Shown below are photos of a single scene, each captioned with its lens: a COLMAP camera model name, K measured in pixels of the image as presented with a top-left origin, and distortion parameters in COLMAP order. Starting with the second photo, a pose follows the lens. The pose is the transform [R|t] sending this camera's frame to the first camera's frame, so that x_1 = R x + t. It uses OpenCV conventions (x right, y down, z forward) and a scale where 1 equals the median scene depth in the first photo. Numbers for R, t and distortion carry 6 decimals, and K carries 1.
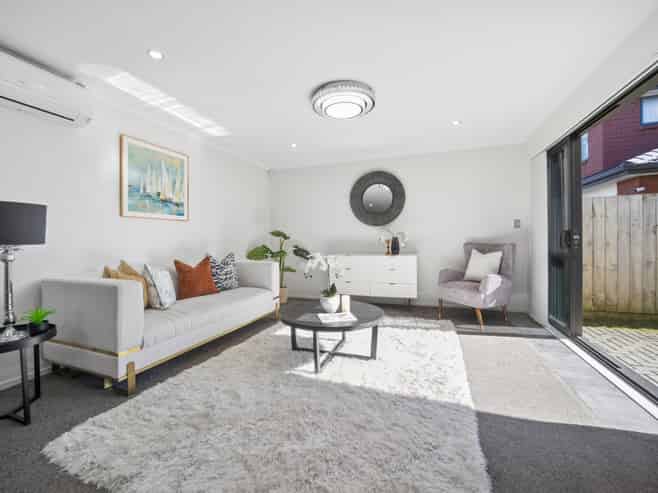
lens RADIAL K [[292.4, 0, 326.2], [0, 292.4, 240.7], [0, 0, 1]] dist [-0.004733, -0.000062]
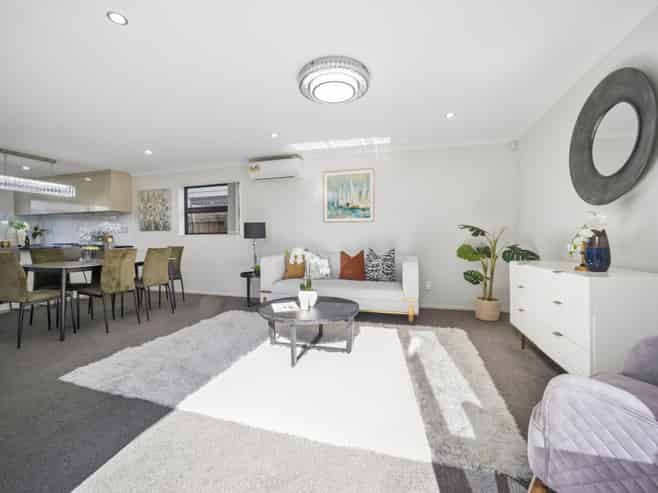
lens RADIAL K [[292.4, 0, 330.1], [0, 292.4, 245.7], [0, 0, 1]] dist [-0.004733, -0.000062]
pose [[0.057042, 0.028458, -0.997966, 0.831466], [-0.003322, 0.999594, 0.028314, 0.001776], [0.998366, 0.001700, 0.057114, 0.815389]]
